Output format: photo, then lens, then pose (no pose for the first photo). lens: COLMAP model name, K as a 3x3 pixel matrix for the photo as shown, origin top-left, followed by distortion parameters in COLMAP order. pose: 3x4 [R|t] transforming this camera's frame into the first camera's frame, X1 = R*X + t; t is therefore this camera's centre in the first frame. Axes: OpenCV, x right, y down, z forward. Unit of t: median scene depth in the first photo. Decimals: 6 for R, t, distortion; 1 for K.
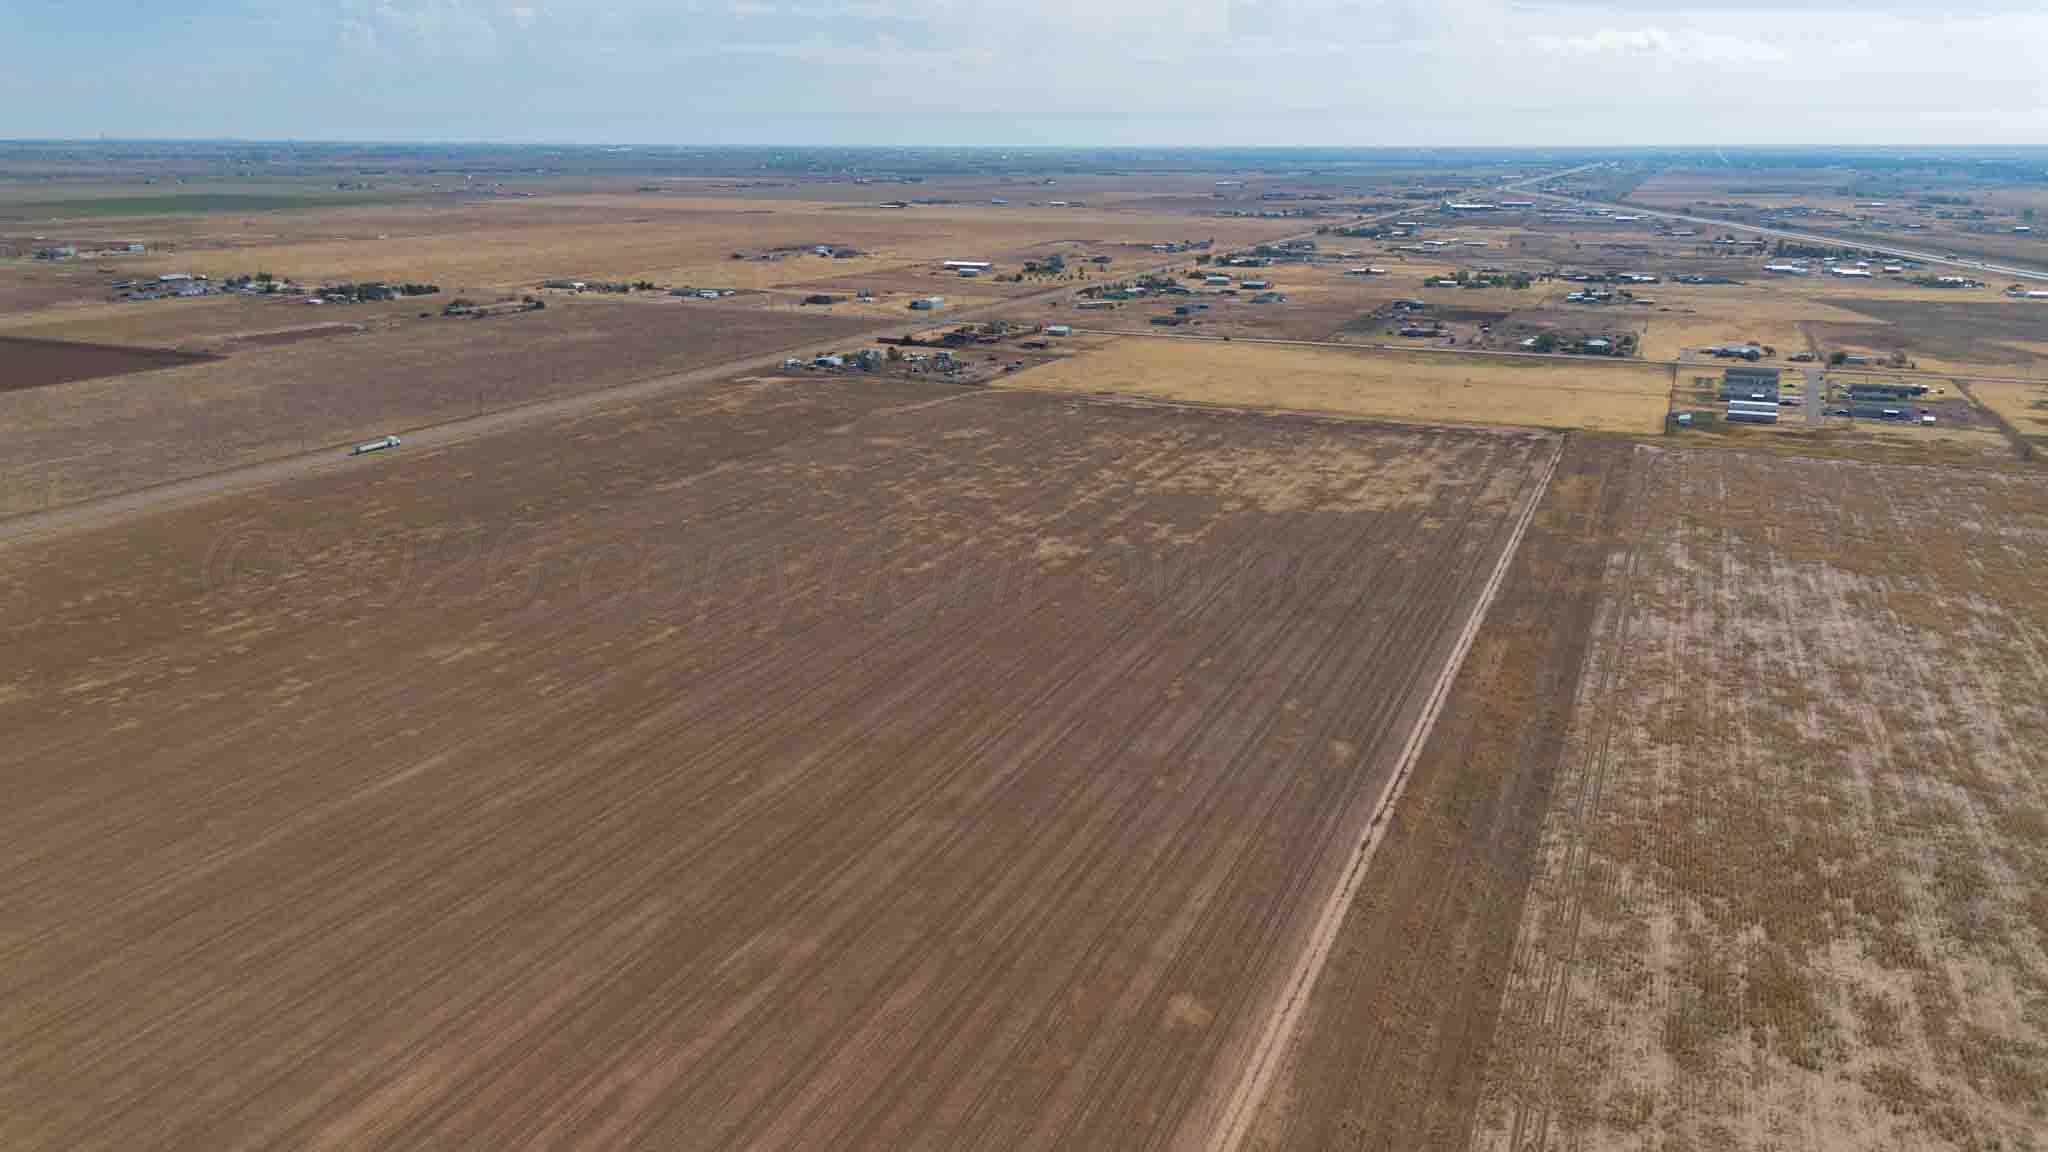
lens RADIAL K [[1469.4, 0, 1022.3], [0, 1469.4, 574.8], [0, 0, 1]] dist [0.074913, -0.072508]
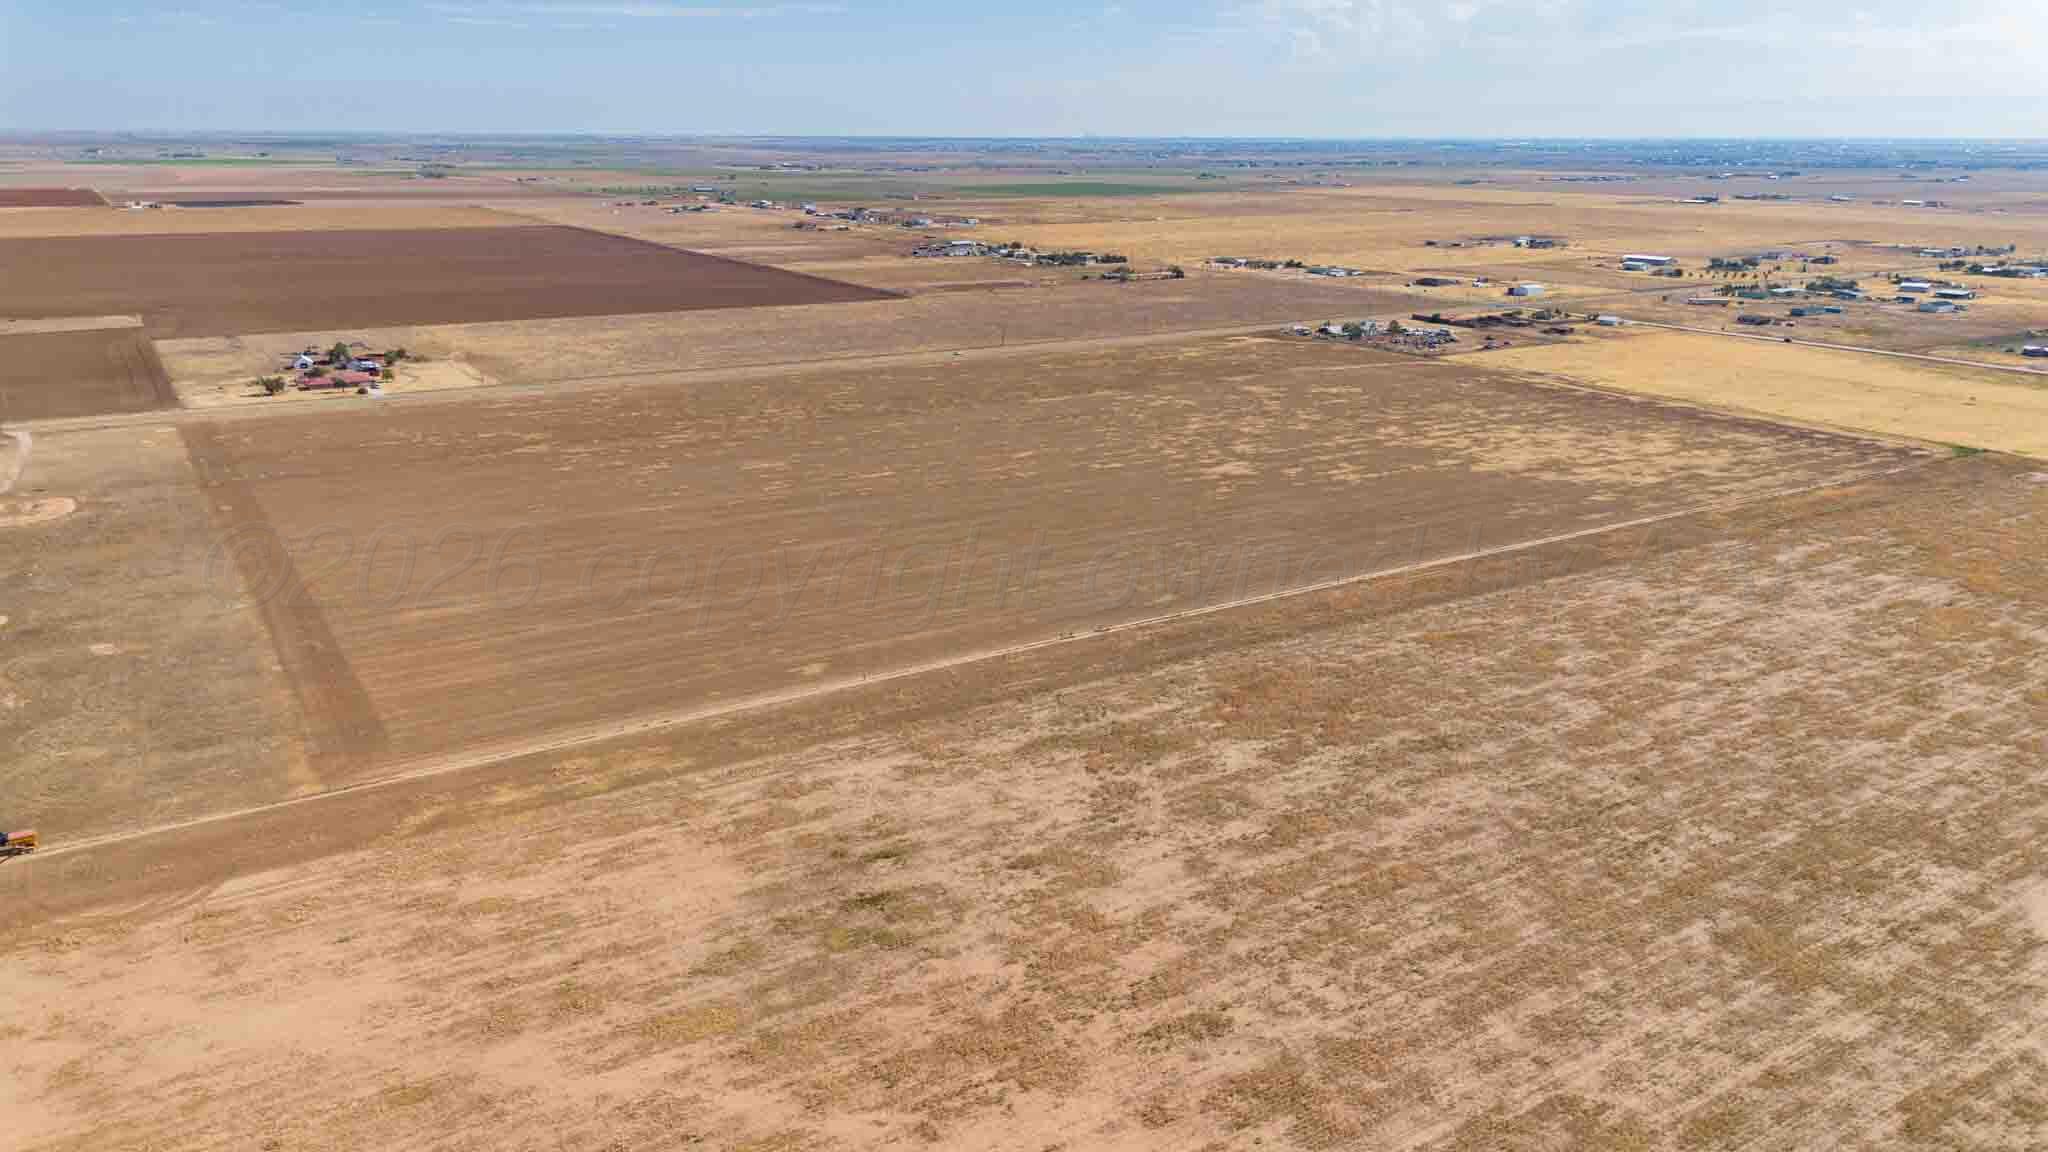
lens RADIAL K [[1469.4, 0, 1024.4], [0, 1469.4, 551.4], [0, 0, 1]] dist [0.074913, -0.072508]
pose [[0.832168, 0.153412, -0.532880, 0.701415], [-0.159326, 0.986597, 0.035225, 0.044531], [0.531142, 0.055589, 0.845457, -0.153548]]
